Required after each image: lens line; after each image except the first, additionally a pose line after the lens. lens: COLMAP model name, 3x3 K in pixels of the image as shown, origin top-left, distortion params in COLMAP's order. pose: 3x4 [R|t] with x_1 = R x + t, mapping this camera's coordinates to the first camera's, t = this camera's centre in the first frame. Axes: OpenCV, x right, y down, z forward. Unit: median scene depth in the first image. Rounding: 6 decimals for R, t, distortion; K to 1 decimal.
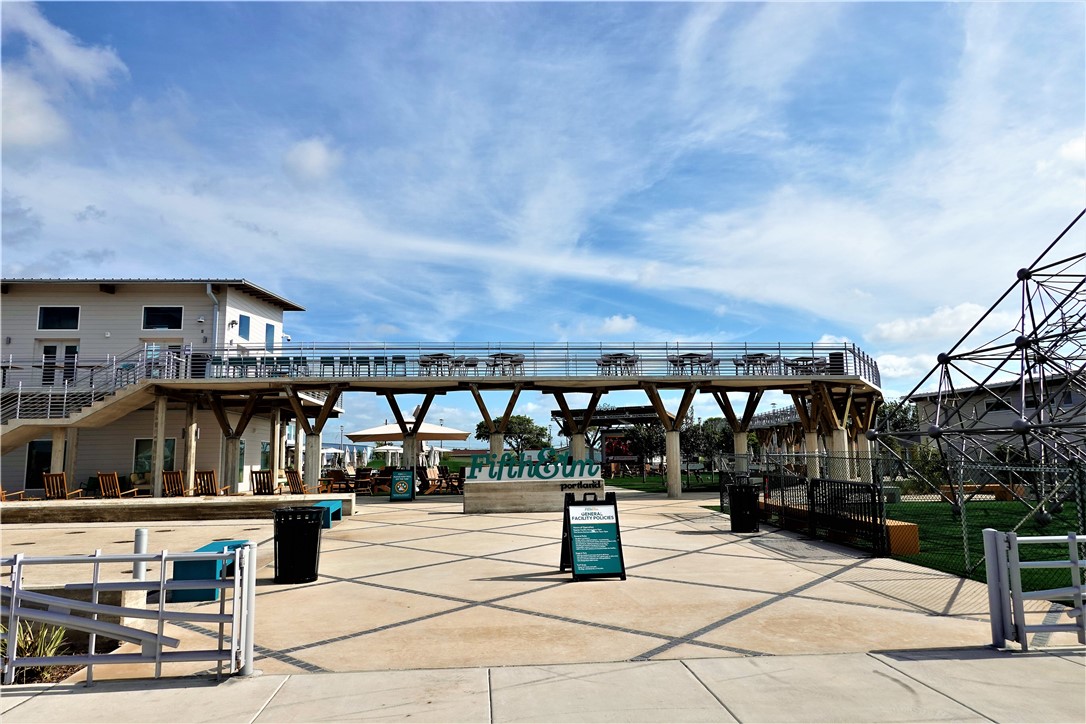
lens RADIAL K [[726.0, 0, 544.5], [0, 726.0, 356.7], [0, 0, 1]] dist [-0.004511, 0.005923]
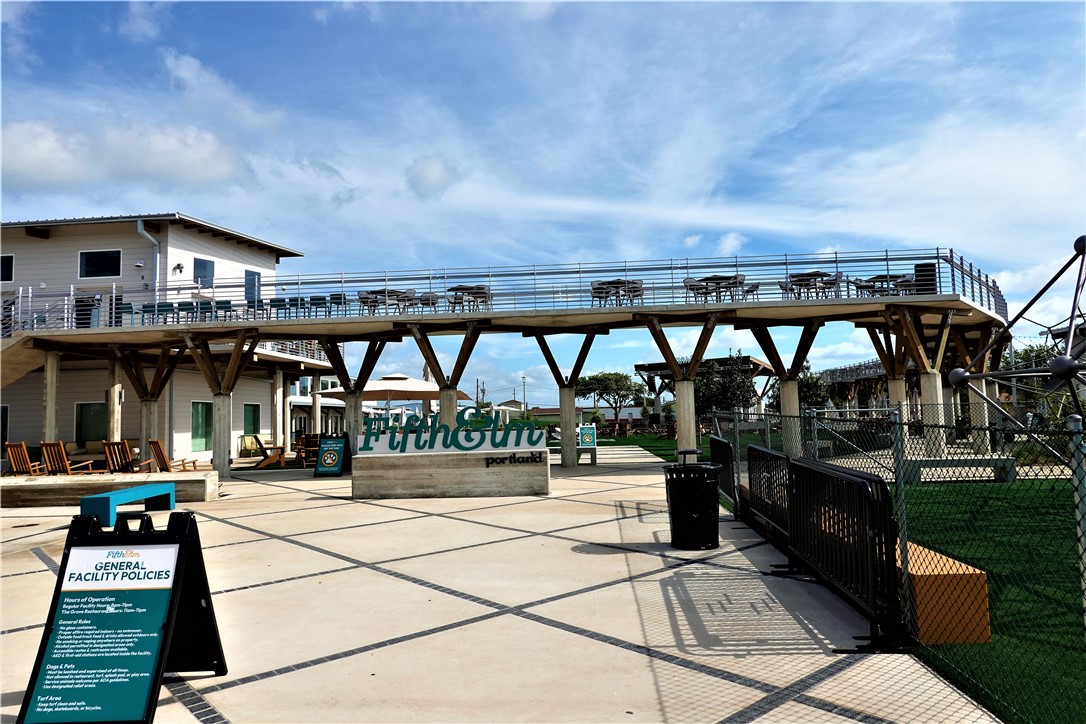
lens RADIAL K [[726.0, 0, 544.3], [0, 726.0, 360.2], [0, 0, 1]] dist [-0.004511, 0.005923]
pose [[0.986812, -0.025854, -0.159793, 0.151580], [0.035828, 0.997564, 0.059855, 0.032211], [0.157856, -0.064791, 0.985334, 0.251836]]
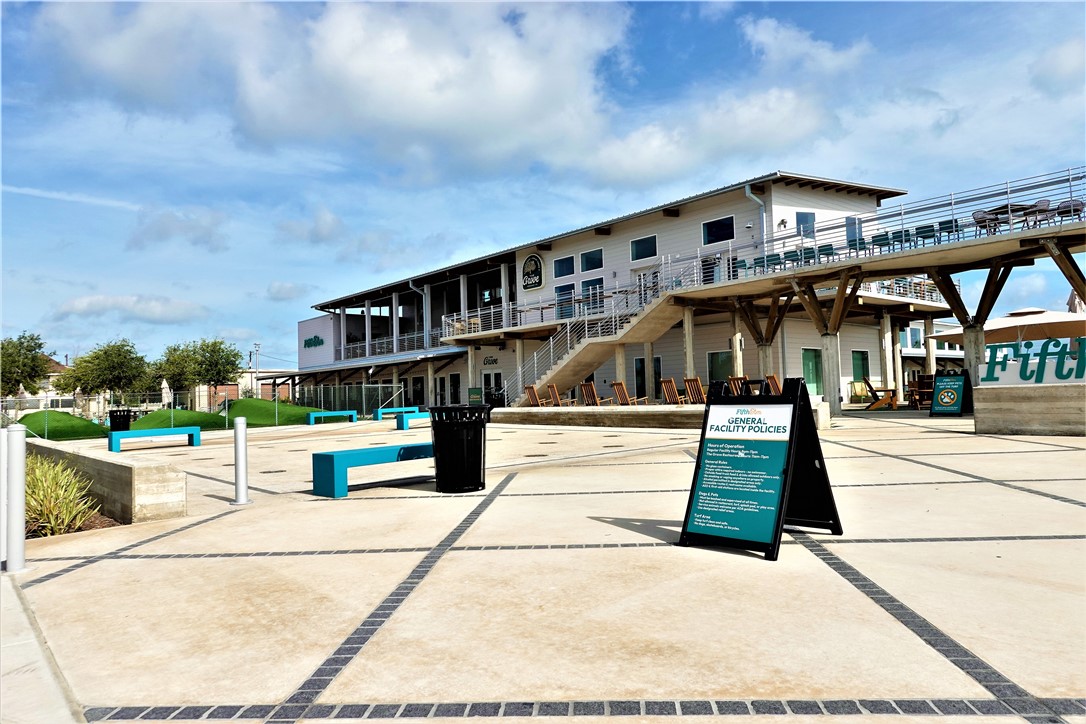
lens RADIAL K [[726.0, 0, 539.3], [0, 726.0, 356.6], [0, 0, 1]] dist [-0.004511, 0.005923]
pose [[0.571262, -0.045074, -0.819529, 0.158038], [0.131974, 0.990543, 0.037514, 0.054014], [0.810088, -0.129587, 0.571808, 0.241073]]
